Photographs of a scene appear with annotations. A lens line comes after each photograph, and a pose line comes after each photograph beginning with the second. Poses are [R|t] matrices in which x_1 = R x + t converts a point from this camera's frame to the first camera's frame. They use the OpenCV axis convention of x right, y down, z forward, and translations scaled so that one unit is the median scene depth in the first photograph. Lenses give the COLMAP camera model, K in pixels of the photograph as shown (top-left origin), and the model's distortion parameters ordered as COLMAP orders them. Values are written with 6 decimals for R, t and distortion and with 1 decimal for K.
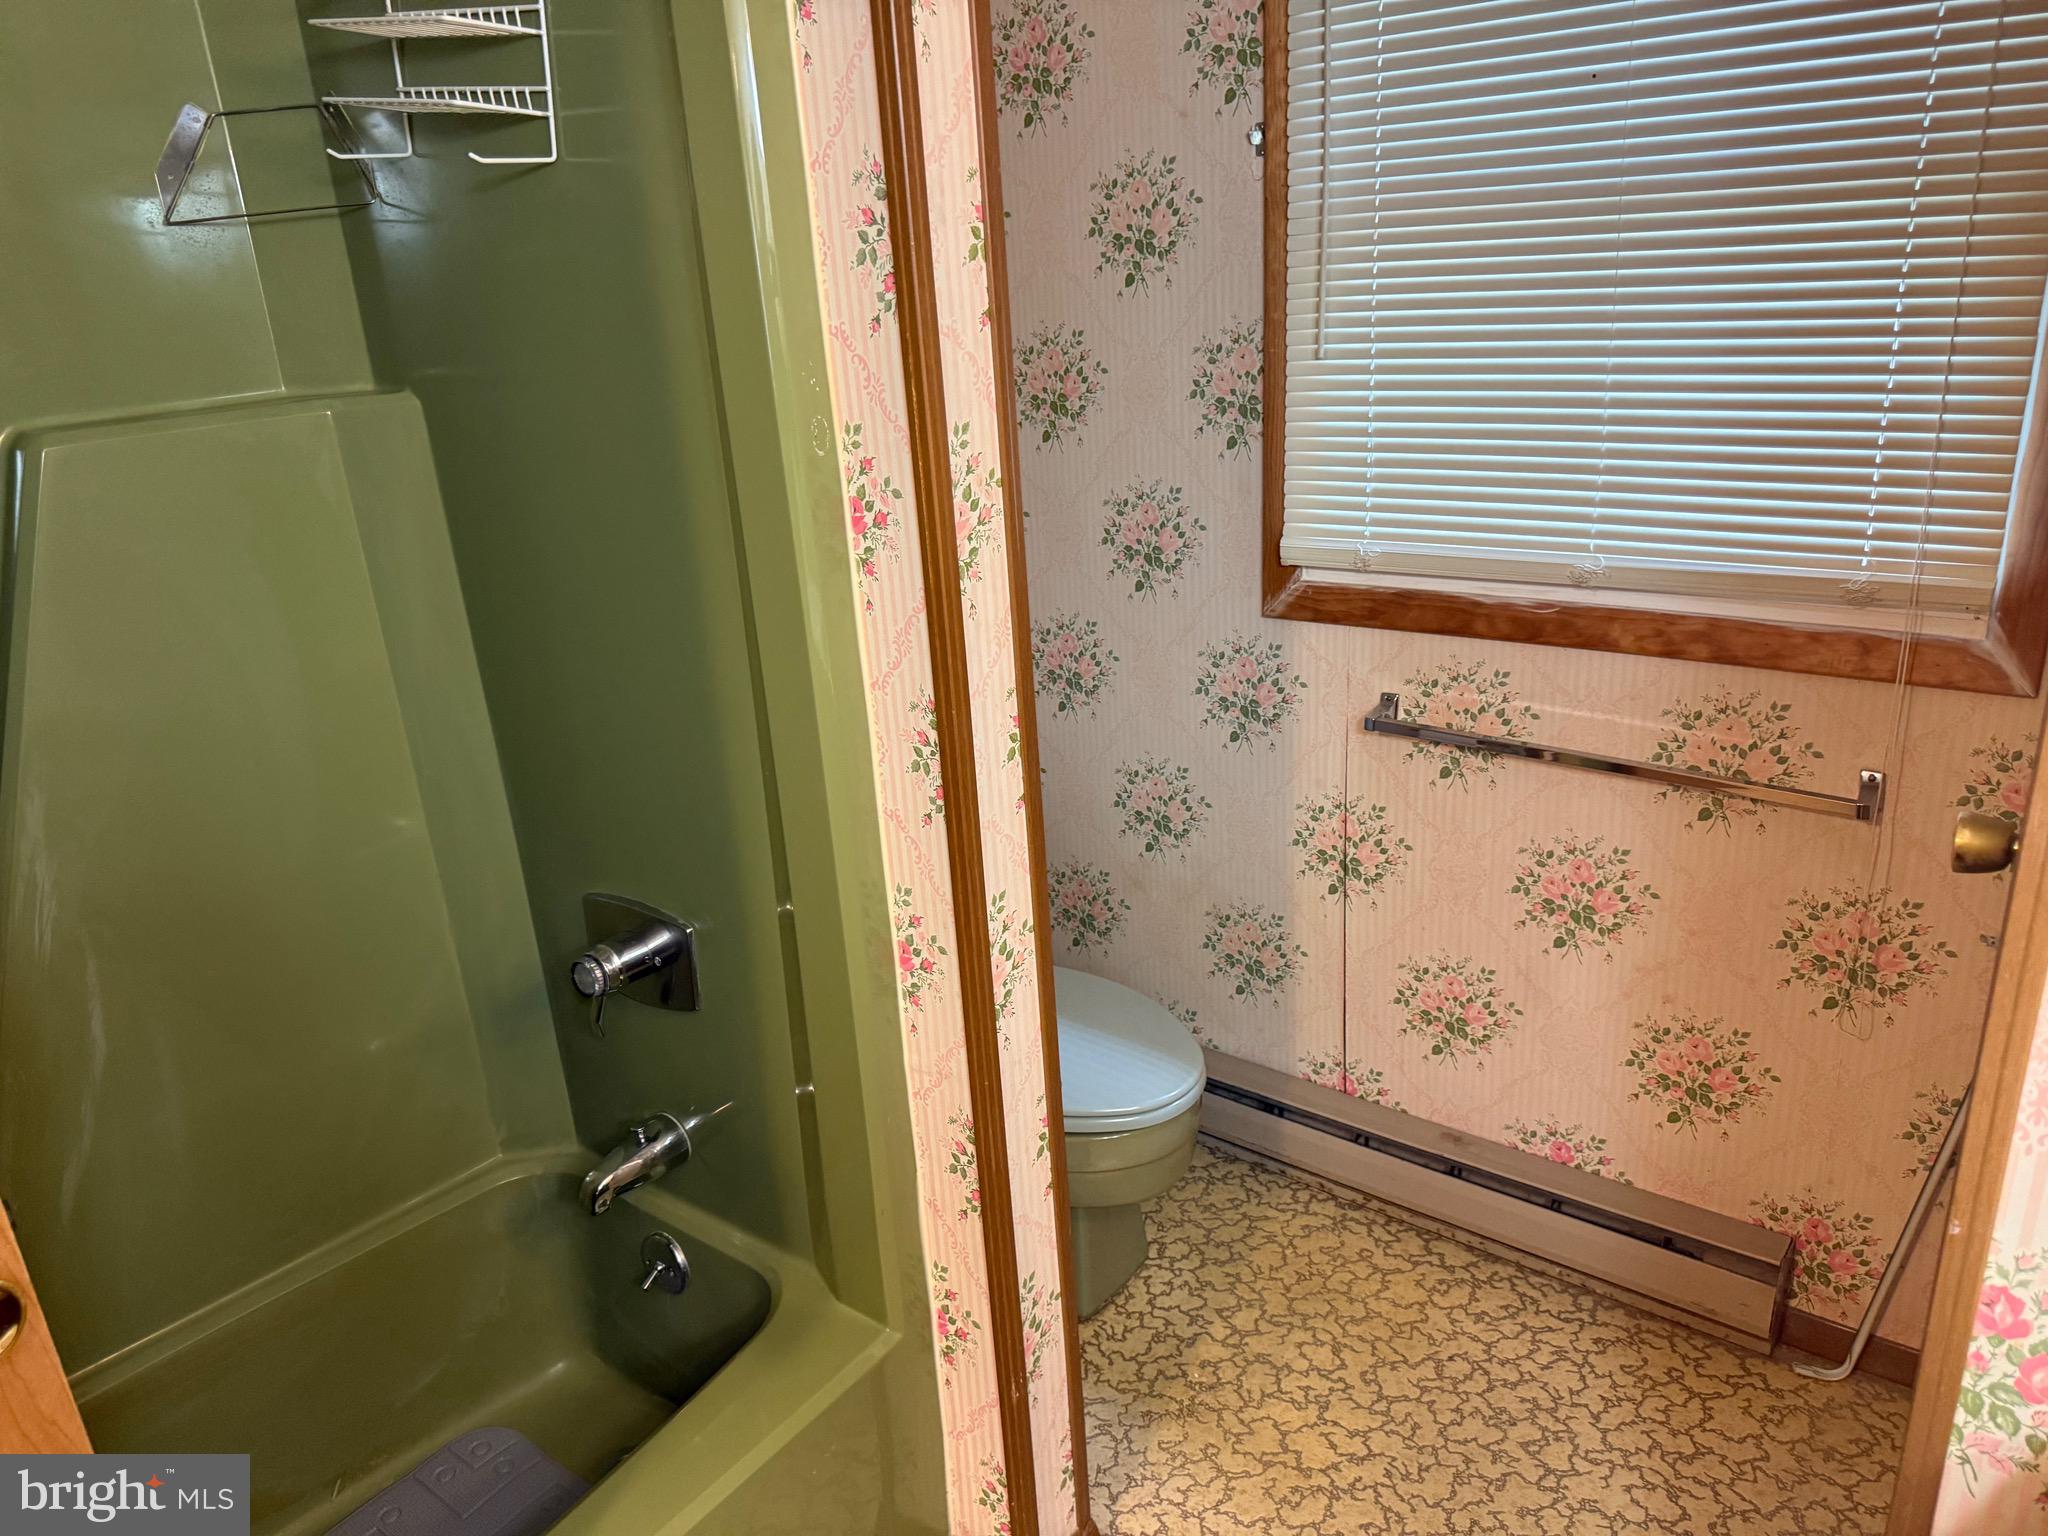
lens RADIAL K [[1455.7, 0, 1025.9], [0, 1455.7, 767.3], [0, 0, 1]] dist [0.002802, -0.014285]
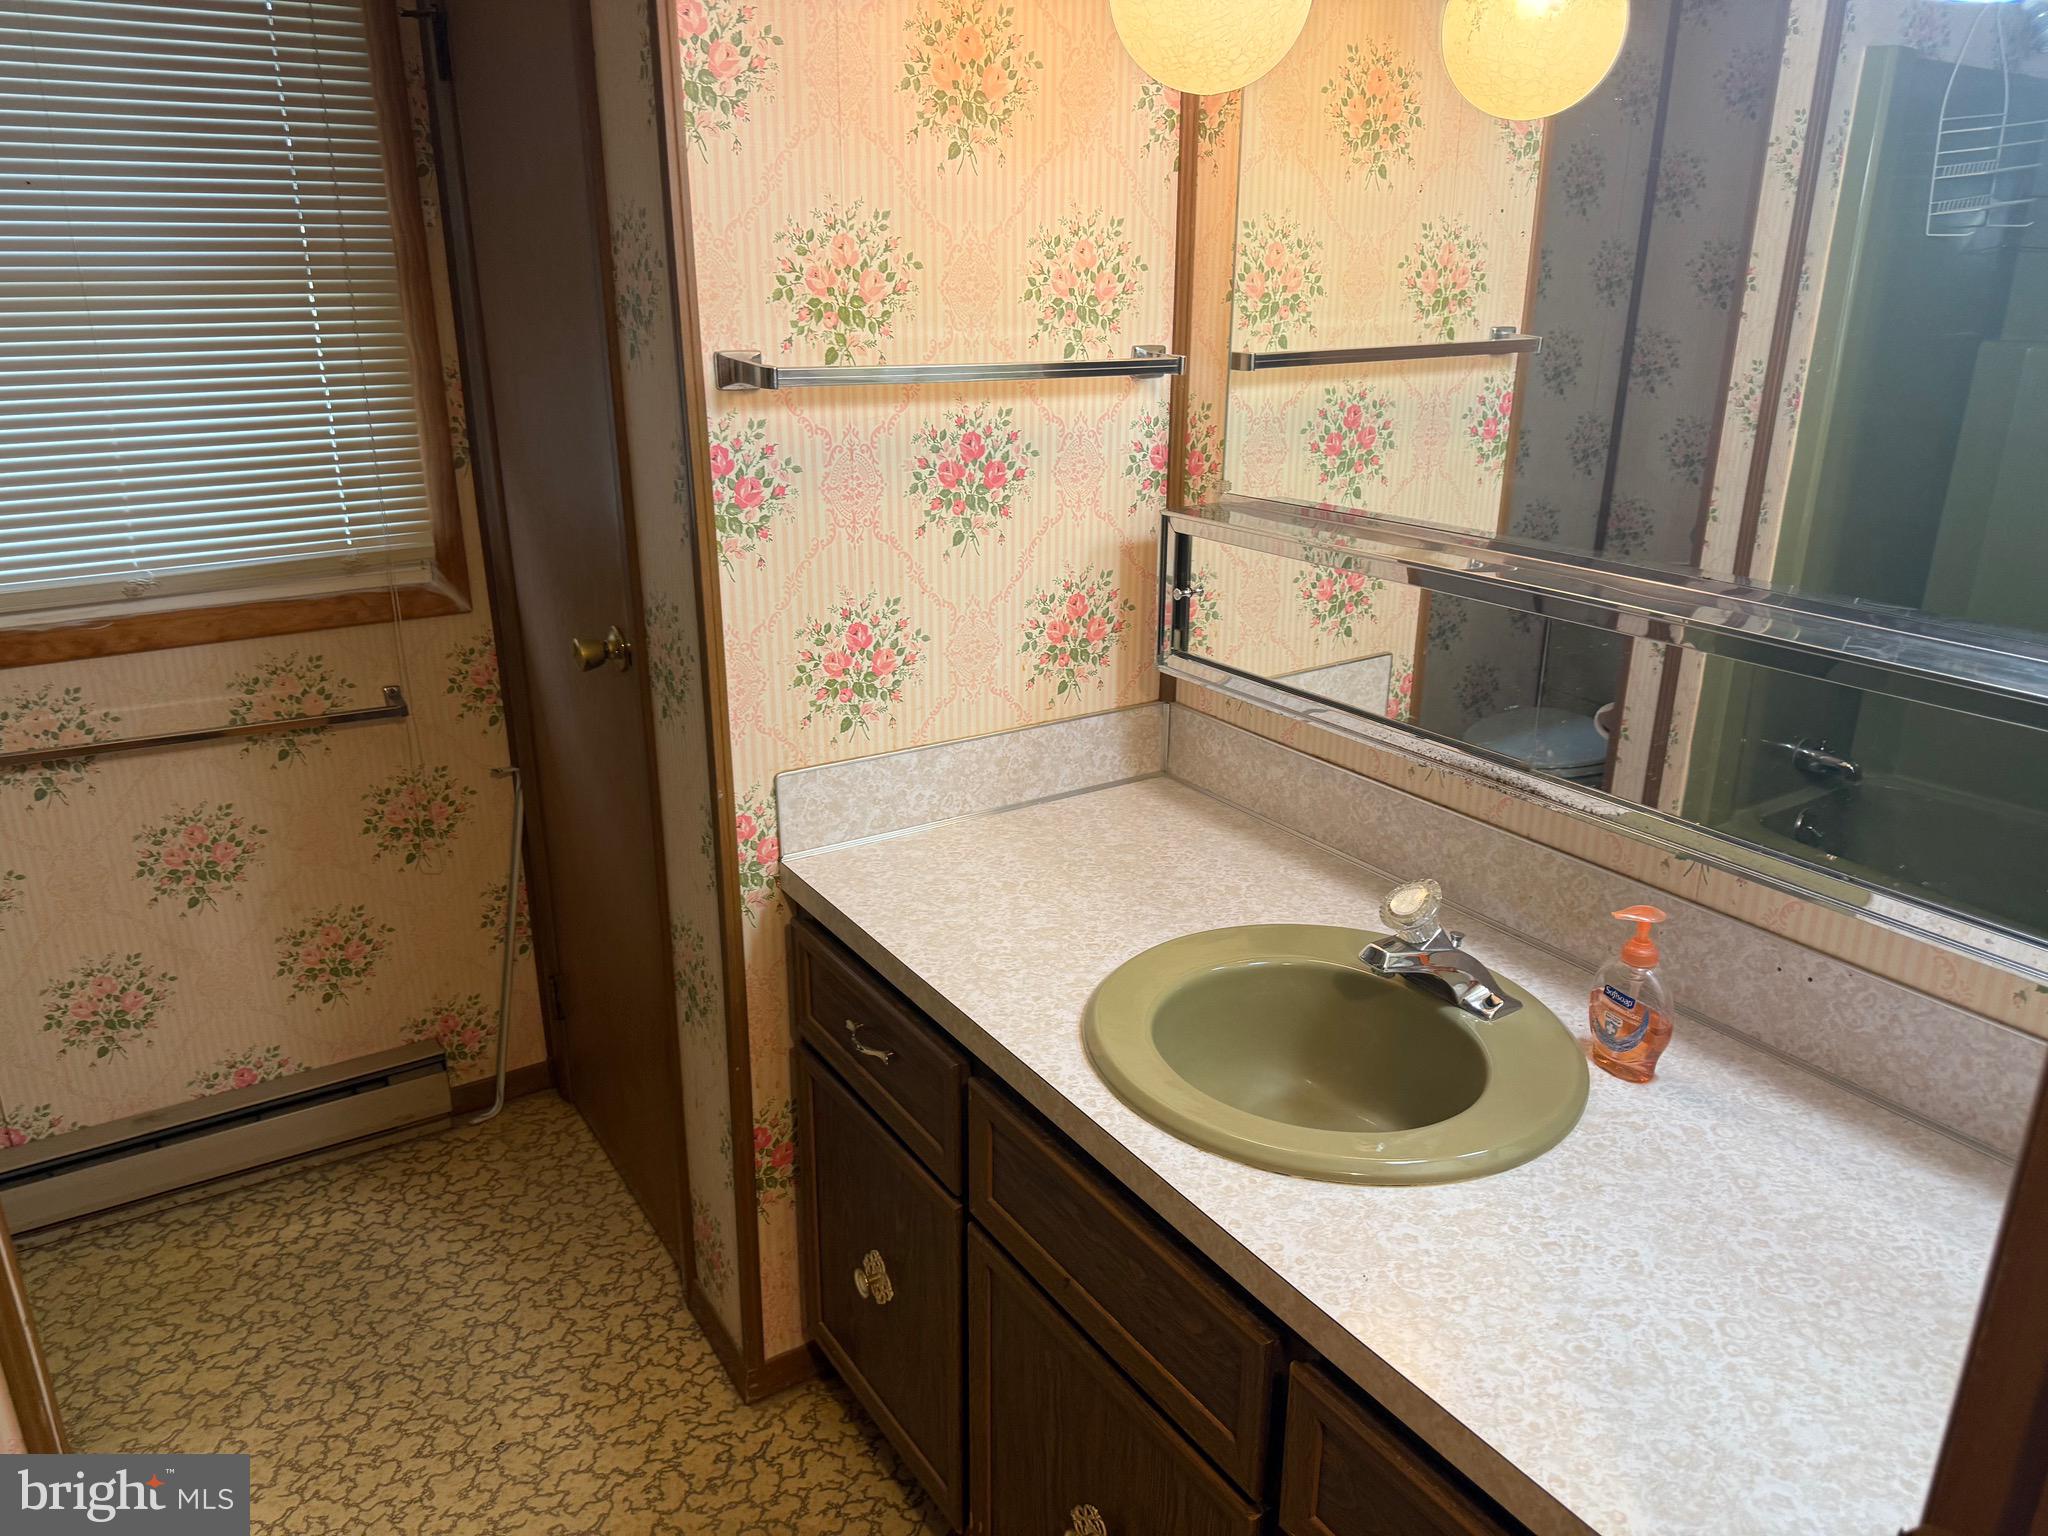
lens RADIAL K [[1455.7, 0, 1020.4], [0, 1455.7, 769.4], [0, 0, 1]] dist [0.002802, -0.014285]
pose [[0.338910, -0.251610, 0.906550, -0.464358], [0.297655, 0.942755, 0.150381, 0.043042], [-0.892492, 0.218874, 0.394402, -0.087201]]
